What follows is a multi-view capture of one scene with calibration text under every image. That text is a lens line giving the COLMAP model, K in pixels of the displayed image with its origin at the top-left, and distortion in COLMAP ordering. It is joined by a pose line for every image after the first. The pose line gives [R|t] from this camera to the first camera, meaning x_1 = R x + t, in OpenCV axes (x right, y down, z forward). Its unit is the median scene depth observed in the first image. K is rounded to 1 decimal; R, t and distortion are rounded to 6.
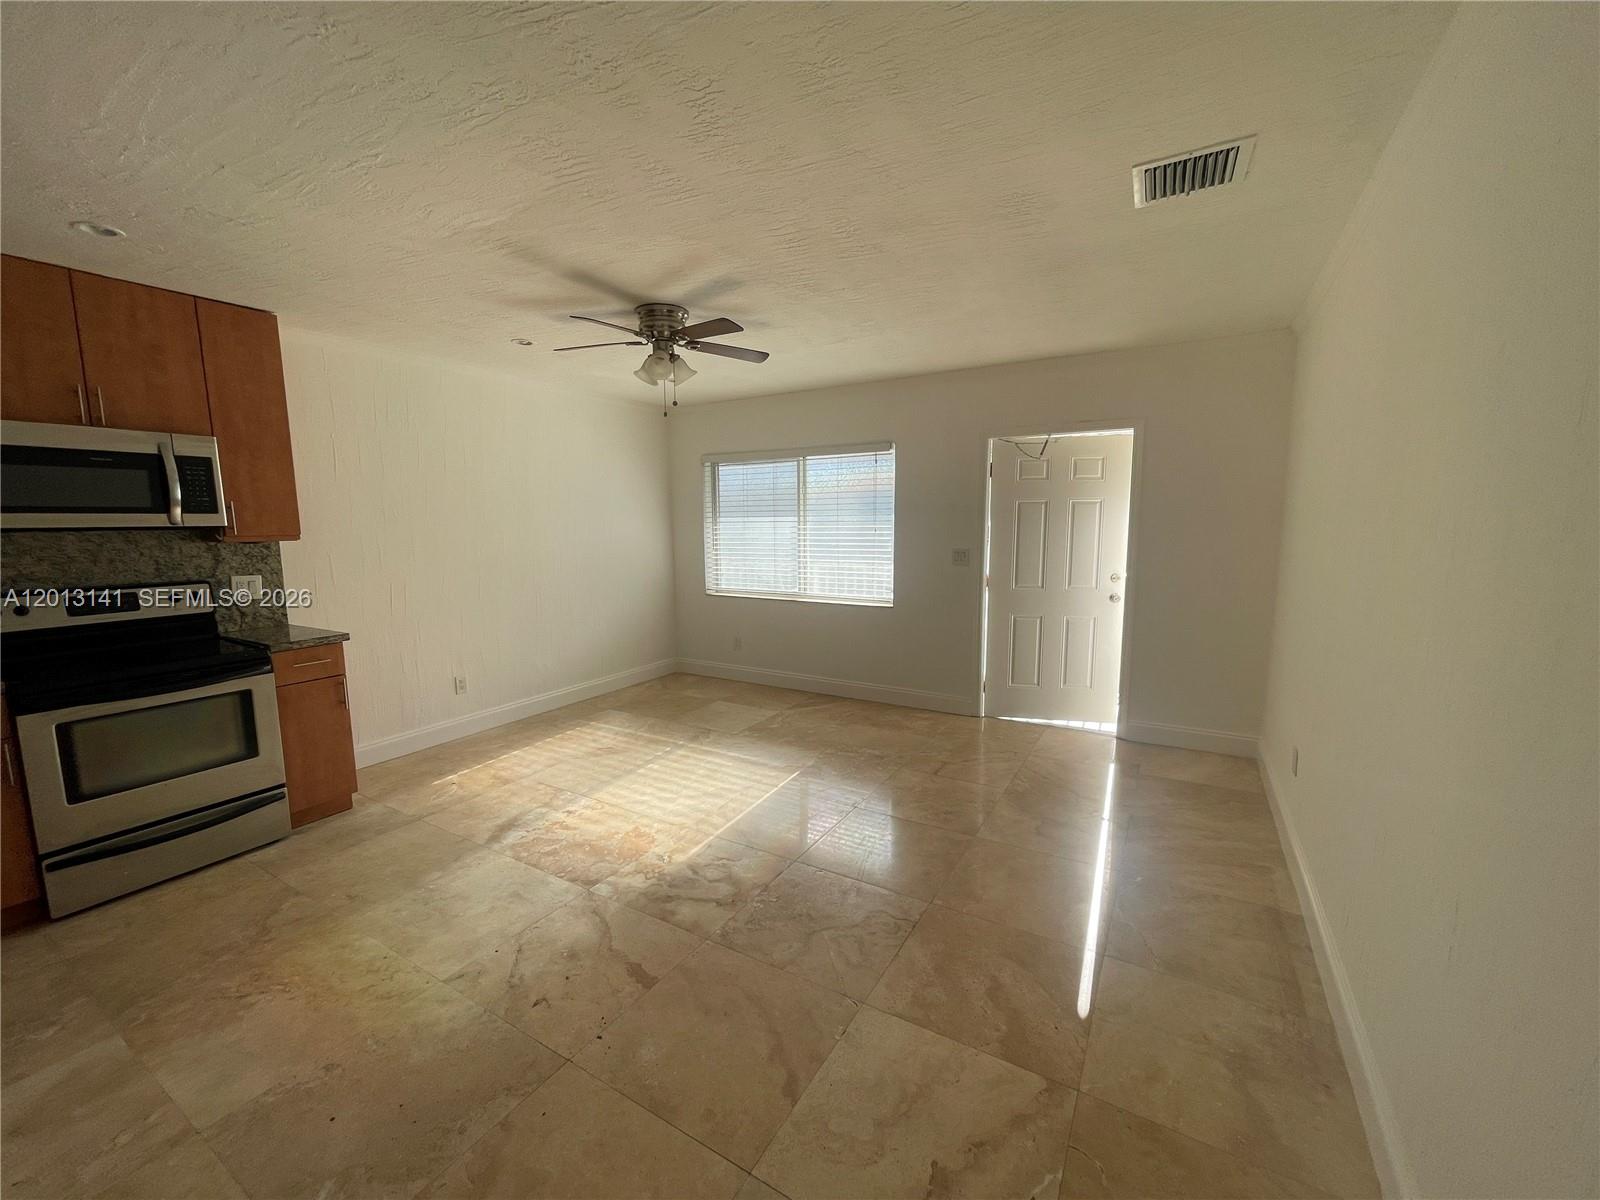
lens RADIAL K [[645.9, 0, 788.5], [0, 645.9, 603.5], [0, 0, 1]] dist [-0.001022, 0.000095]
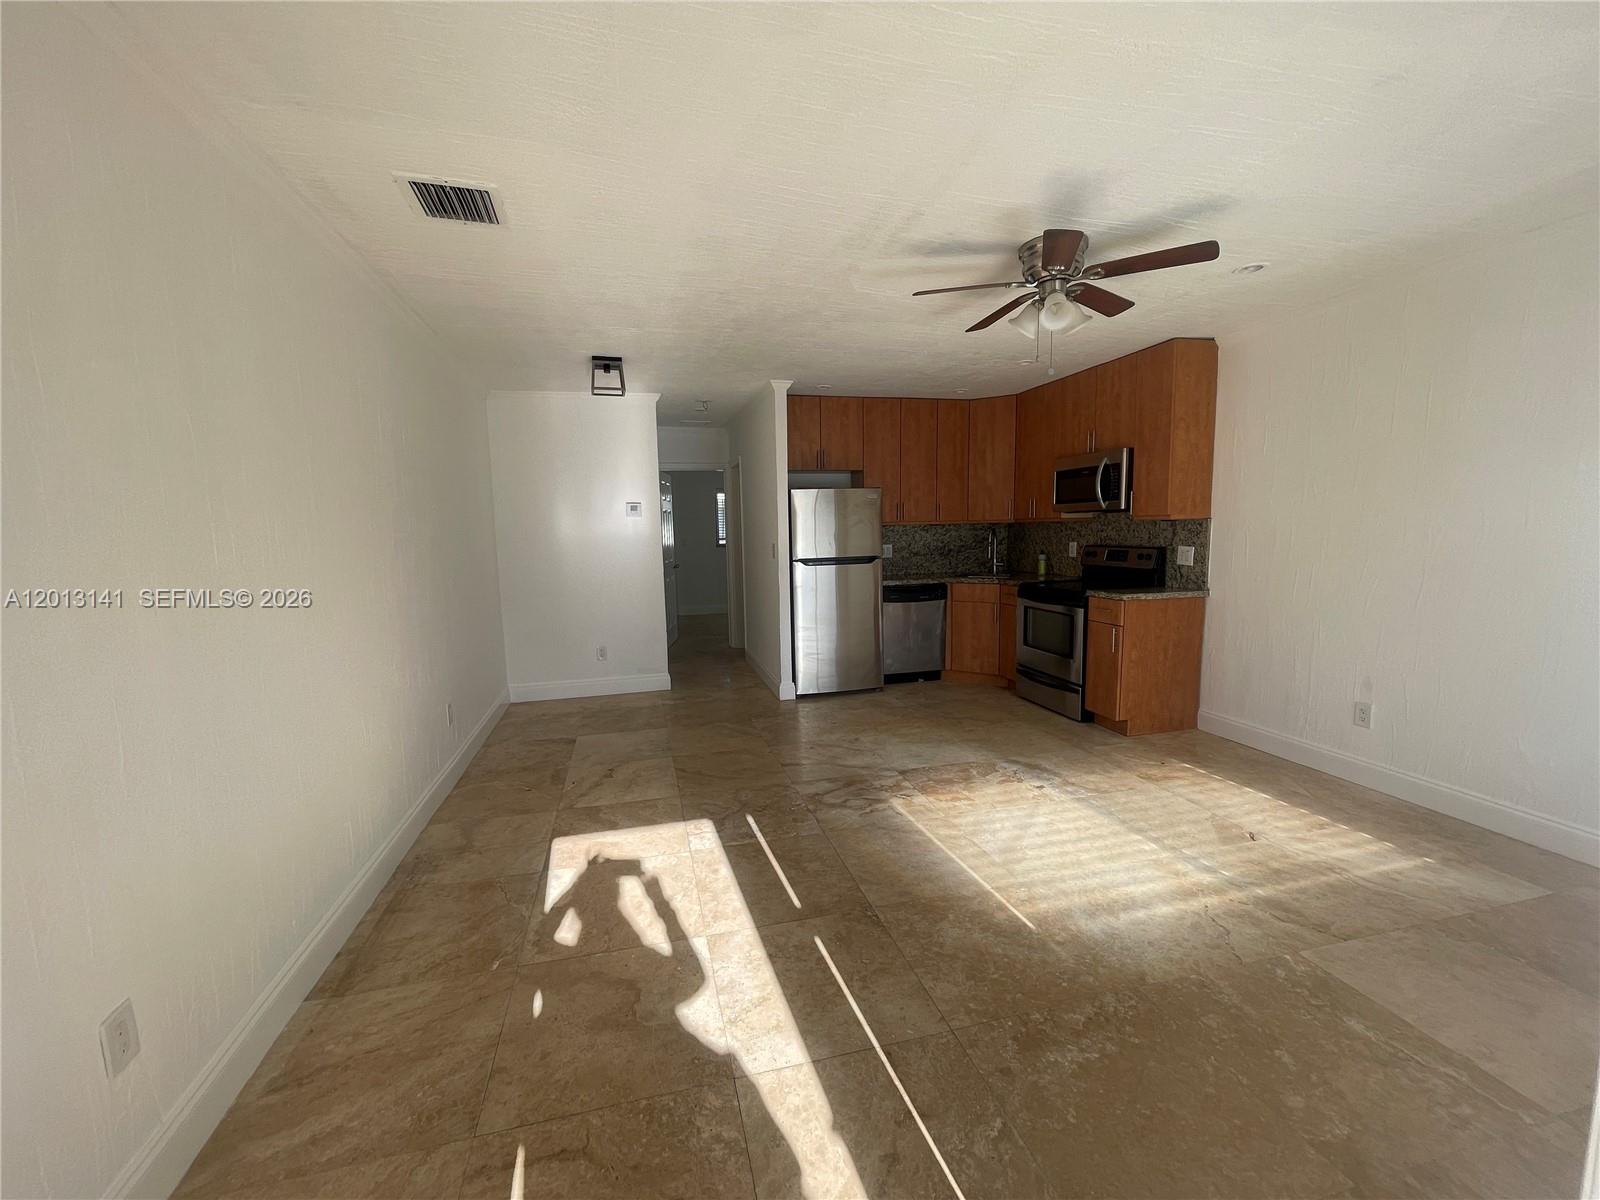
lens RADIAL K [[645.9, 0, 788.5], [0, 645.9, 603.5], [0, 0, 1]] dist [-0.001022, 0.000095]
pose [[-0.702067, 0.109353, -0.703665, 0.585643], [-0.065770, 0.973958, 0.216979, -0.147642], [0.709068, 0.198614, -0.676591, 1.245217]]
